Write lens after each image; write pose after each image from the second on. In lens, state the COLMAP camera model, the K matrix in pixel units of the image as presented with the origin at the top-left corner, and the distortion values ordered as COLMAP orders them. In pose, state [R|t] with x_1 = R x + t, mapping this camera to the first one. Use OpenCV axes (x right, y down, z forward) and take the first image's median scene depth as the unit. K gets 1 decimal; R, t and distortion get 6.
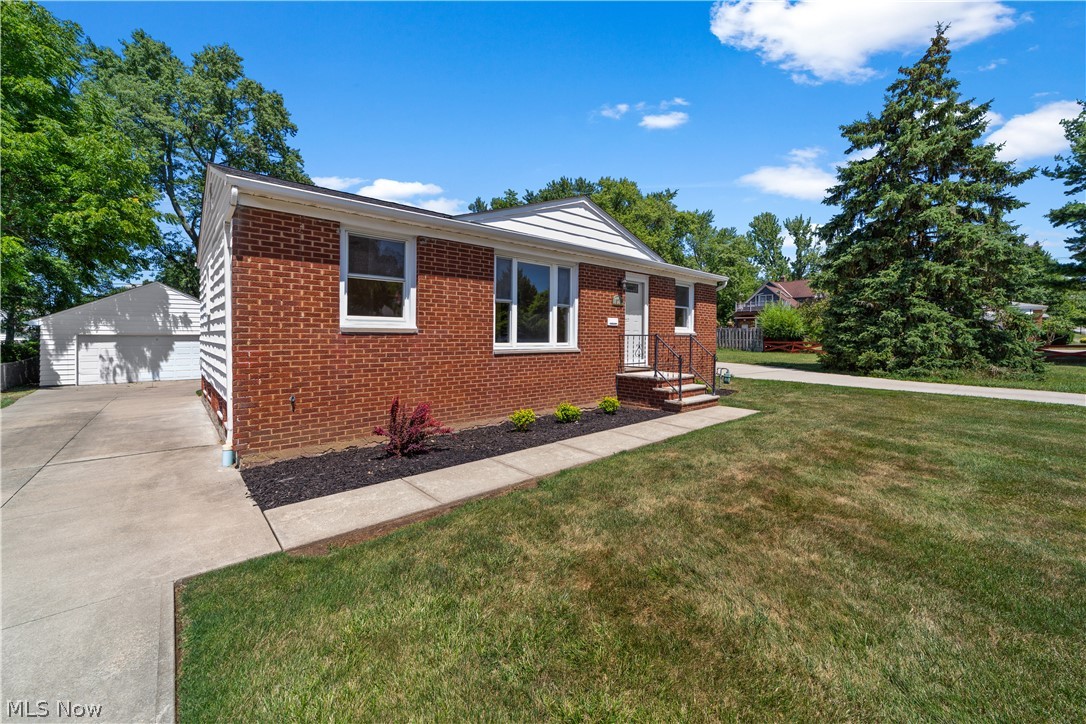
lens RADIAL K [[420.7, 0, 561.7], [0, 420.7, 338.5], [0, 0, 1]] dist [-0.013266, 0.005050]
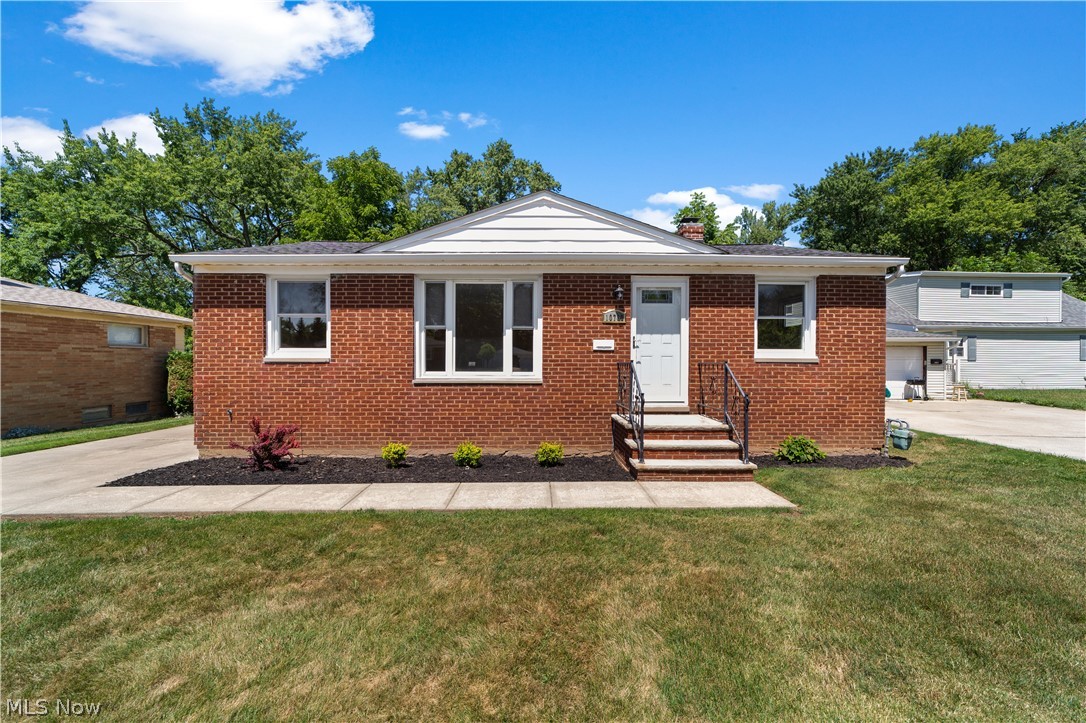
lens RADIAL K [[420.7, 0, 541.8], [0, 420.7, 364.3], [0, 0, 1]] dist [-0.013266, 0.005050]
pose [[0.750716, 0.000465, -0.660625, 0.691816], [-0.001015, 0.999999, -0.000450, -0.005940], [0.660625, 0.001008, 0.750716, 0.463396]]
